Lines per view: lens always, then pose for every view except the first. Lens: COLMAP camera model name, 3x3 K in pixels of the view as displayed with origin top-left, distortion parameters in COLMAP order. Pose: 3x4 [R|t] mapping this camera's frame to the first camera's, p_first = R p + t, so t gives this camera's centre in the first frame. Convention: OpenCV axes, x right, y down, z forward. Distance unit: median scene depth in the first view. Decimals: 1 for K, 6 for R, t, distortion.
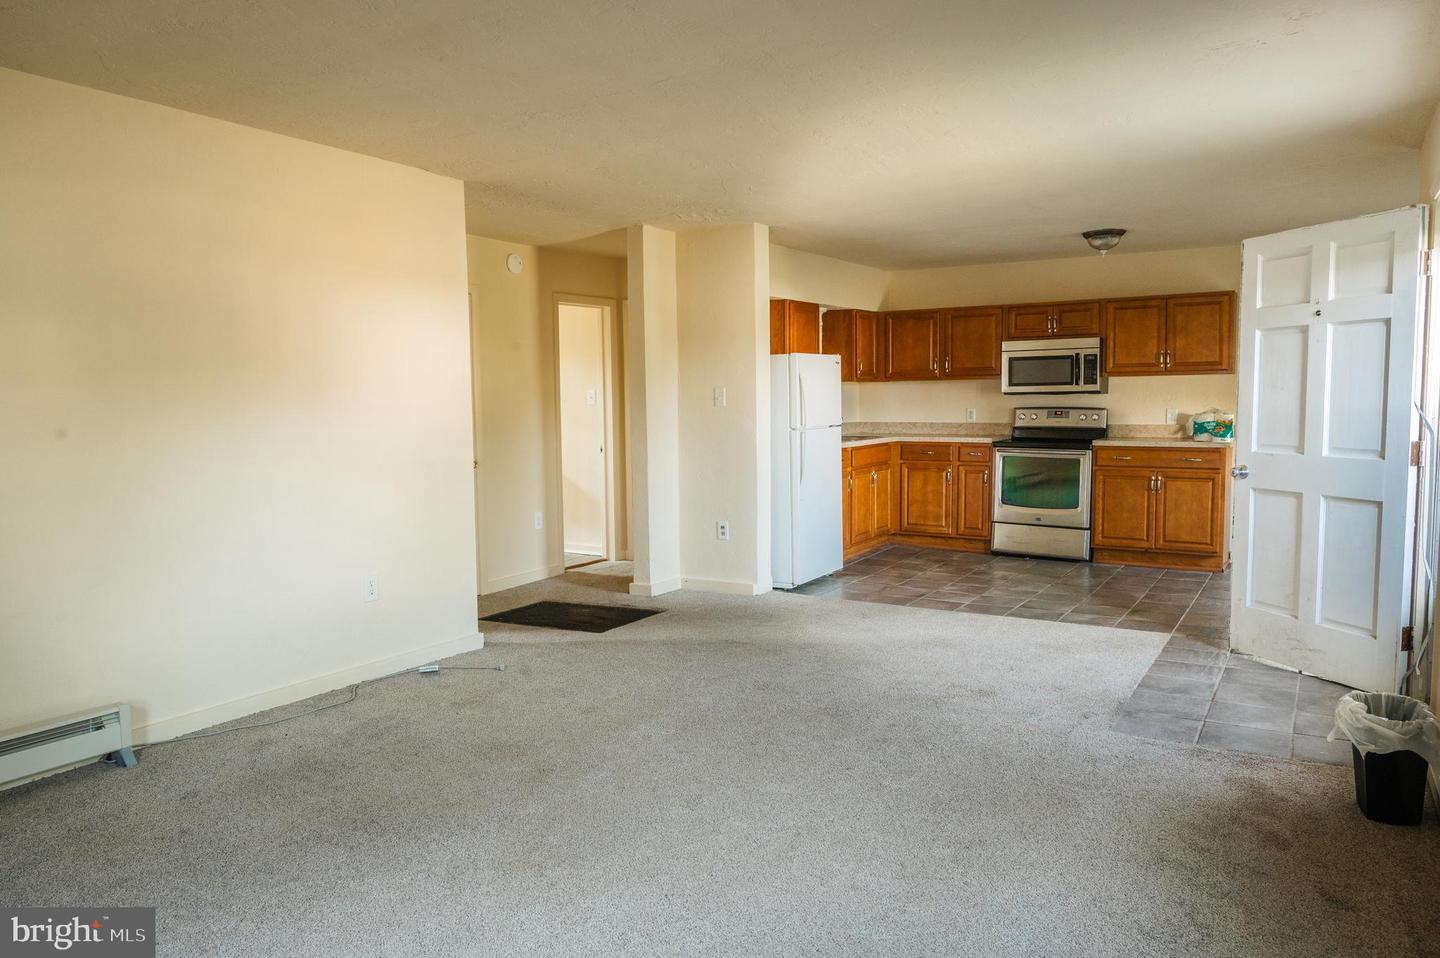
lens RADIAL K [[993.5, 0, 720.0], [0, 993.5, 479.0], [0, 0, 1]] dist [-0.004788, -0.001767]
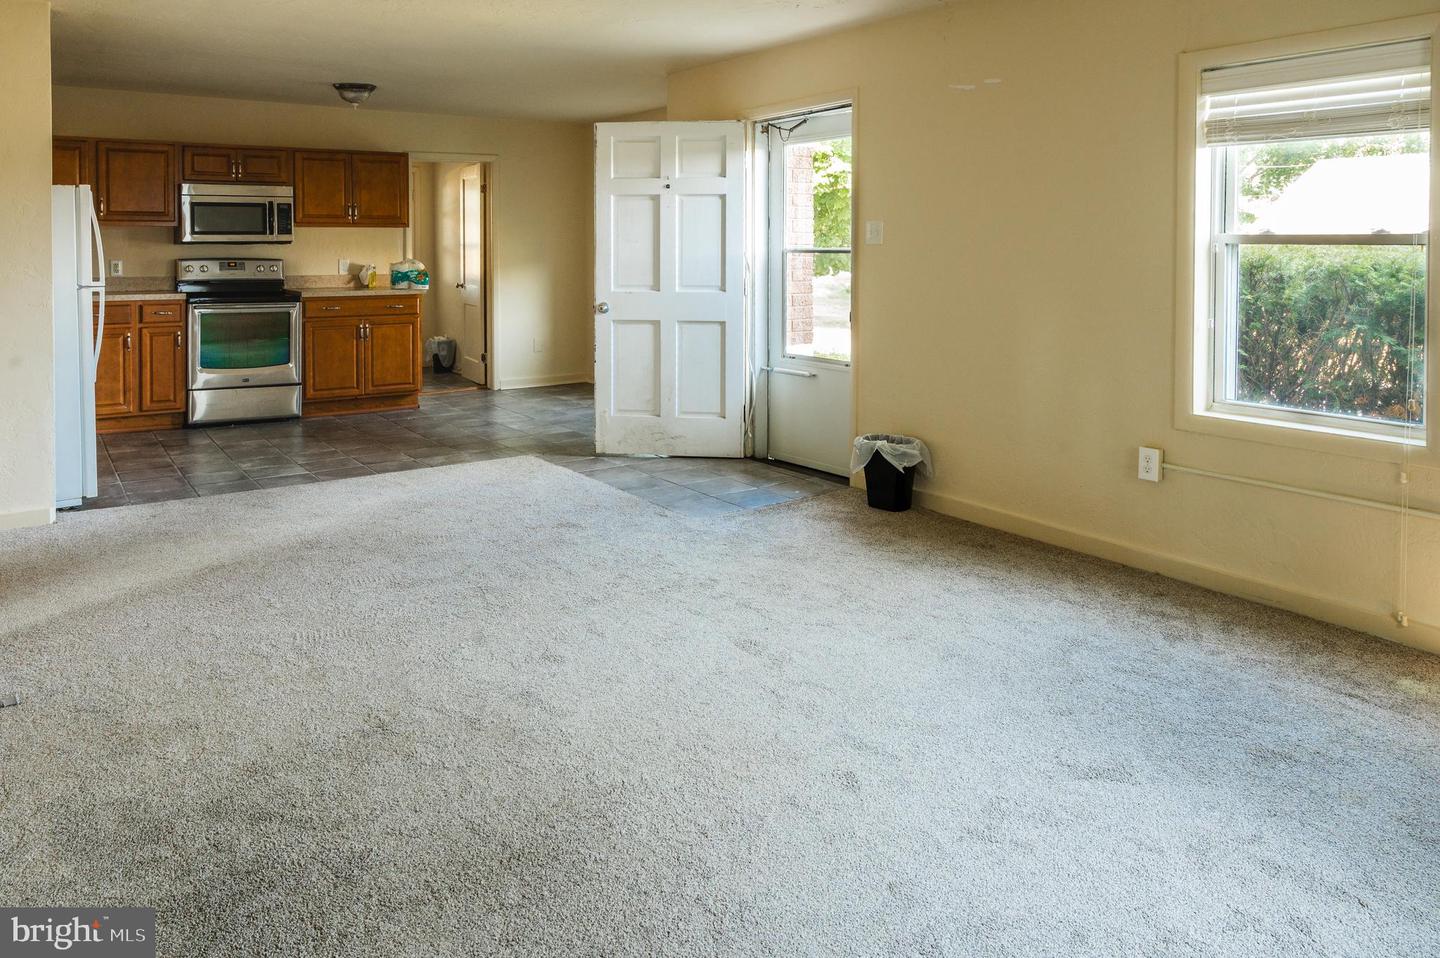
lens RADIAL K [[1020.0, 0, 721.9], [0, 1020.0, 265.0], [0, 0, 1]] dist [-0.004096, -0.002536]
pose [[0.399519, -0.008221, 0.916688, -0.364851], [0.070491, 0.997275, -0.021779, -0.014054], [-0.914011, 0.073319, 0.399009, 0.218010]]
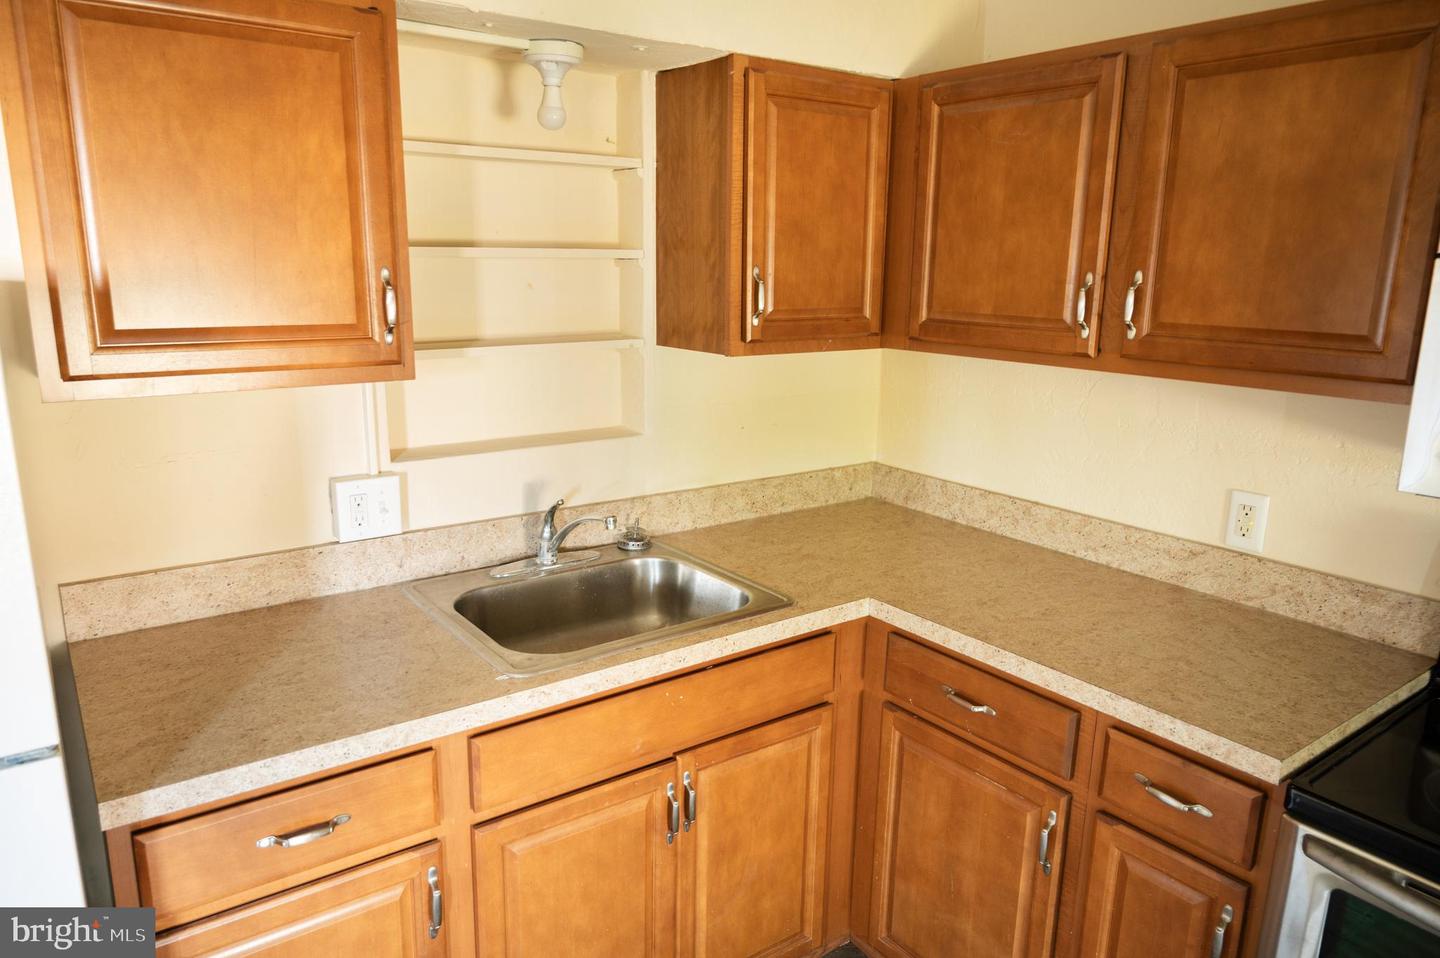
lens RADIAL K [[961.3, 0, 720.0], [0, 961.3, 479.0], [0, 0, 1]] dist [-0.007117, 0.001675]
pose [[0.929945, 0.108965, -0.351182, 0.240863], [-0.059808, 0.987188, 0.147931, -0.112092], [0.362802, -0.116564, 0.924547, 0.832574]]
